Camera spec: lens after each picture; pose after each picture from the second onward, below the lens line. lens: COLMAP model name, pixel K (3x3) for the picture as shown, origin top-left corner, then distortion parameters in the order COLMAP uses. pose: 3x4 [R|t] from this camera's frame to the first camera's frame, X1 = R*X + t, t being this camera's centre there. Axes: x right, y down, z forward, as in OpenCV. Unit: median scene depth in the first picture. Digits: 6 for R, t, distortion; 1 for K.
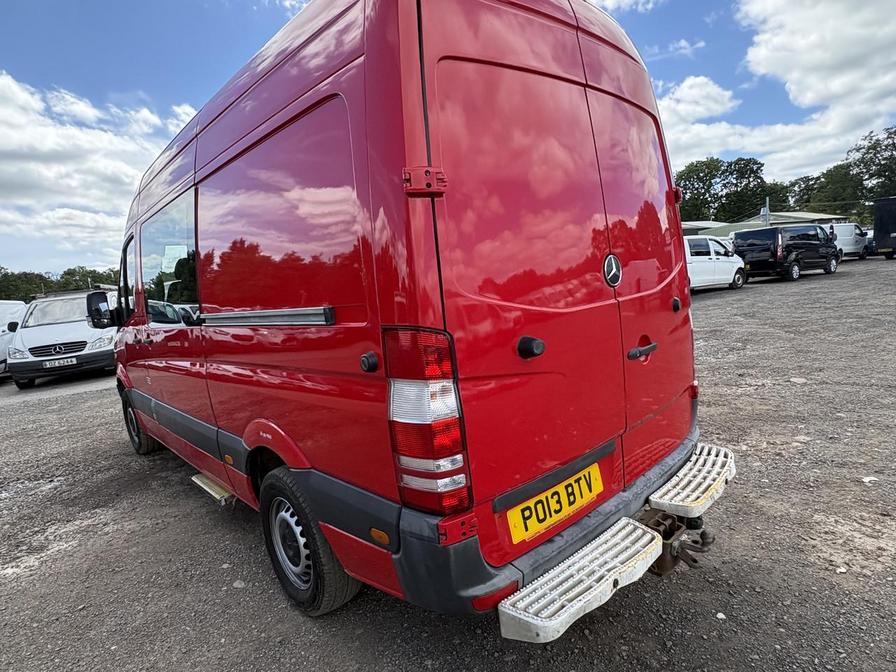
lens RADIAL K [[497.6, 0, 450.8], [0, 497.6, 333.5], [0, 0, 1]] dist [0.000979, -0.001484]
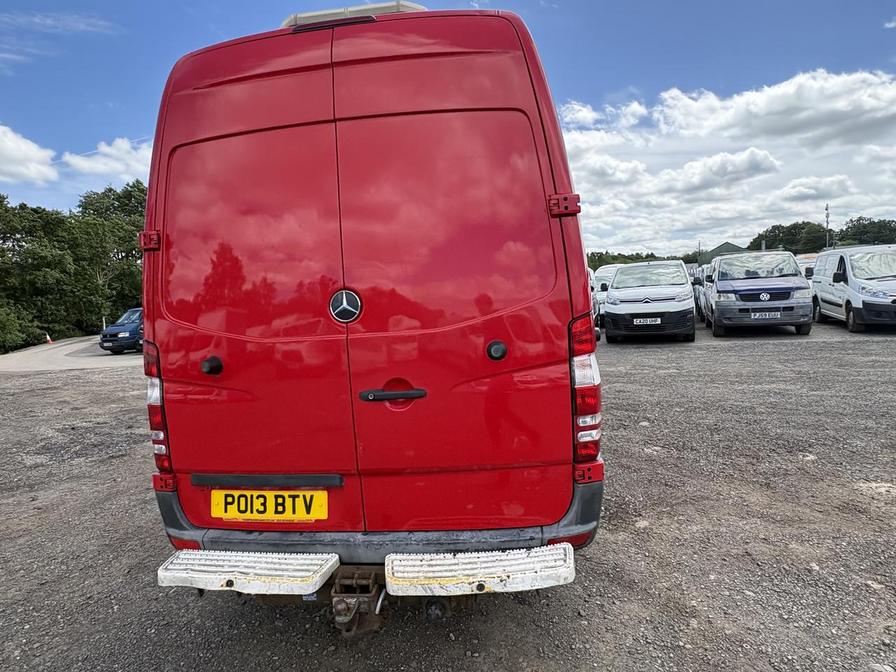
lens RADIAL K [[497.6, 0, 453.7], [0, 497.6, 335.6], [0, 0, 1]] dist [0.000979, -0.001484]
pose [[0.655001, 0.125473, -0.745138, 1.314554], [-0.095726, 0.991951, 0.082887, -0.187546], [0.749540, 0.017038, 0.661740, 0.561307]]
